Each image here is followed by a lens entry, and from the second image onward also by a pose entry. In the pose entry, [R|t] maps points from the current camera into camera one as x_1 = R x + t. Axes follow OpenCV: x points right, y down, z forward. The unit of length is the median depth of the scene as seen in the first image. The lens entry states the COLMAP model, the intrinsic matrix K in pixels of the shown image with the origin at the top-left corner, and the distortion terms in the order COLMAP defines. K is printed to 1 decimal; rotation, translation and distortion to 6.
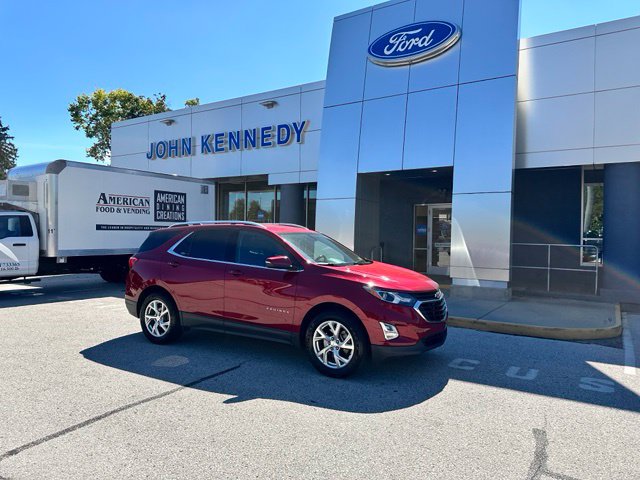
lens RADIAL K [[450.9, 0, 318.7], [0, 450.9, 239.7], [0, 0, 1]] dist [0.055862, -0.075610]
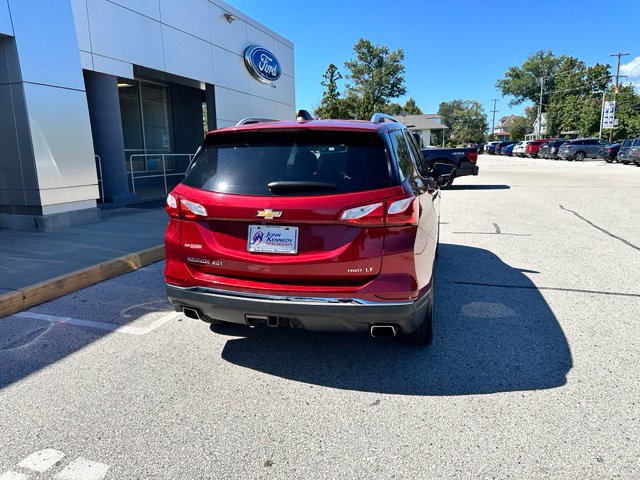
lens RADIAL K [[450.9, 0, 316.6], [0, 450.9, 242.7], [0, 0, 1]] dist [0.055862, -0.075610]
pose [[-0.254816, -0.200516, 0.945972, -0.481710], [0.015811, 0.977270, 0.211409, -0.002984], [-0.966860, 0.068827, -0.245853, 0.741329]]
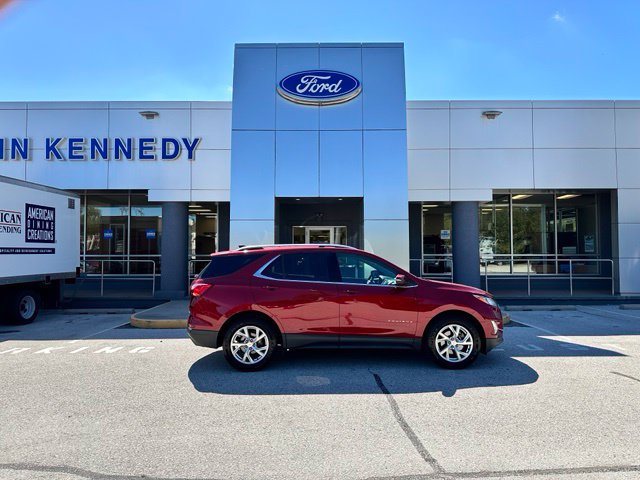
lens RADIAL K [[450.9, 0, 316.7], [0, 450.9, 242.3], [0, 0, 1]] dist [0.055862, -0.075610]
pose [[0.842716, -0.001692, 0.538356, -0.443990], [0.019481, 0.999436, -0.027353, -0.010093], [-0.538007, 0.033538, 0.842273, 0.059696]]
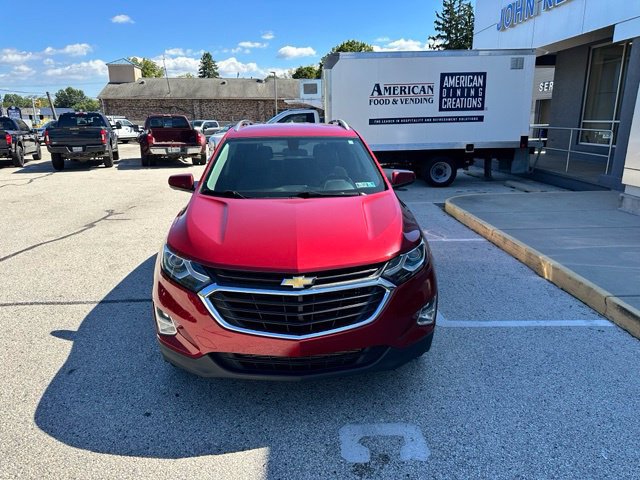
lens RADIAL K [[450.9, 0, 317.2], [0, 450.9, 236.2], [0, 0, 1]] dist [0.055862, -0.075610]
pose [[0.556581, 0.185434, -0.809834, 0.313454], [0.012982, 0.972712, 0.231652, -0.015340], [0.830692, -0.139447, 0.538986, 0.376336]]
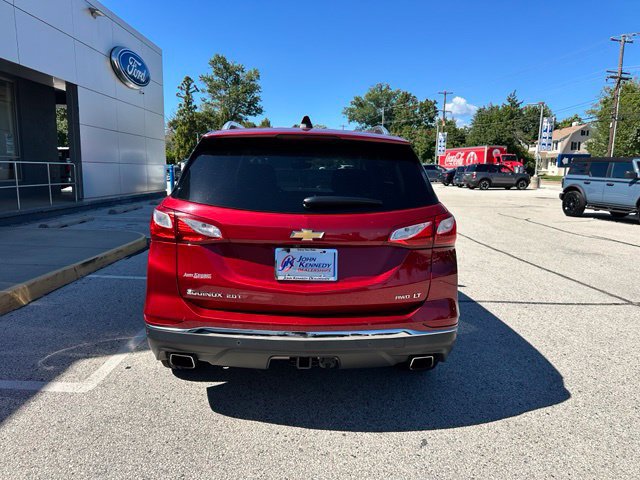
lens RADIAL K [[450.9, 0, 315.5], [0, 450.9, 246.7], [0, 0, 1]] dist [0.055862, -0.075610]
pose [[-0.538436, -0.166949, 0.825963, -0.413512], [-0.025315, 0.982940, 0.182175, 0.000785], [-0.842286, 0.077181, -0.533477, 0.811749]]
